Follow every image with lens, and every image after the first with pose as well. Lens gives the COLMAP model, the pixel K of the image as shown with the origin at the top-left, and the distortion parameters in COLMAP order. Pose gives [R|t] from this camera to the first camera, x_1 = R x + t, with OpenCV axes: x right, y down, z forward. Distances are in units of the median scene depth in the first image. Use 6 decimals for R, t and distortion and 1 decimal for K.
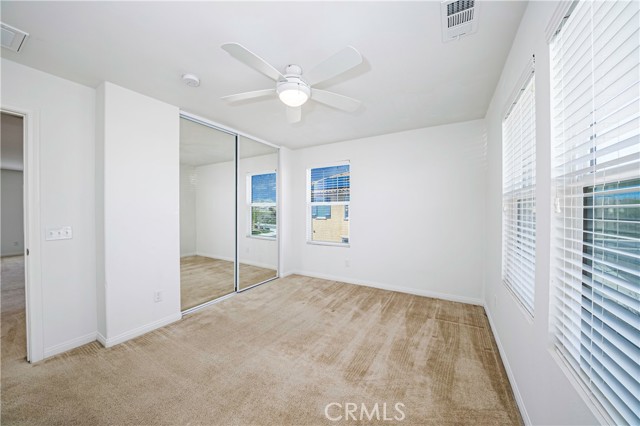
lens RADIAL K [[228.9, 0, 320.5], [0, 228.9, 211.6], [0, 0, 1]] dist [-0.007181, -0.000023]
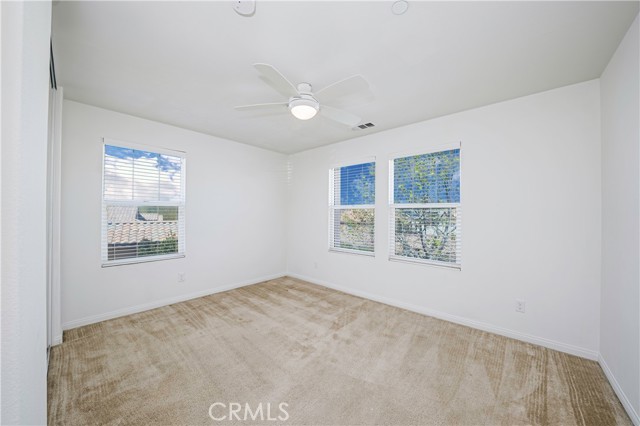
lens RADIAL K [[228.9, 0, 321.1], [0, 228.9, 212.7], [0, 0, 1]] dist [-0.007181, -0.000023]
pose [[0.219745, 0.001918, 0.975556, -0.741258], [0.003182, 0.999991, -0.002683, -0.001056], [-0.975552, 0.003694, 0.219737, 0.440463]]
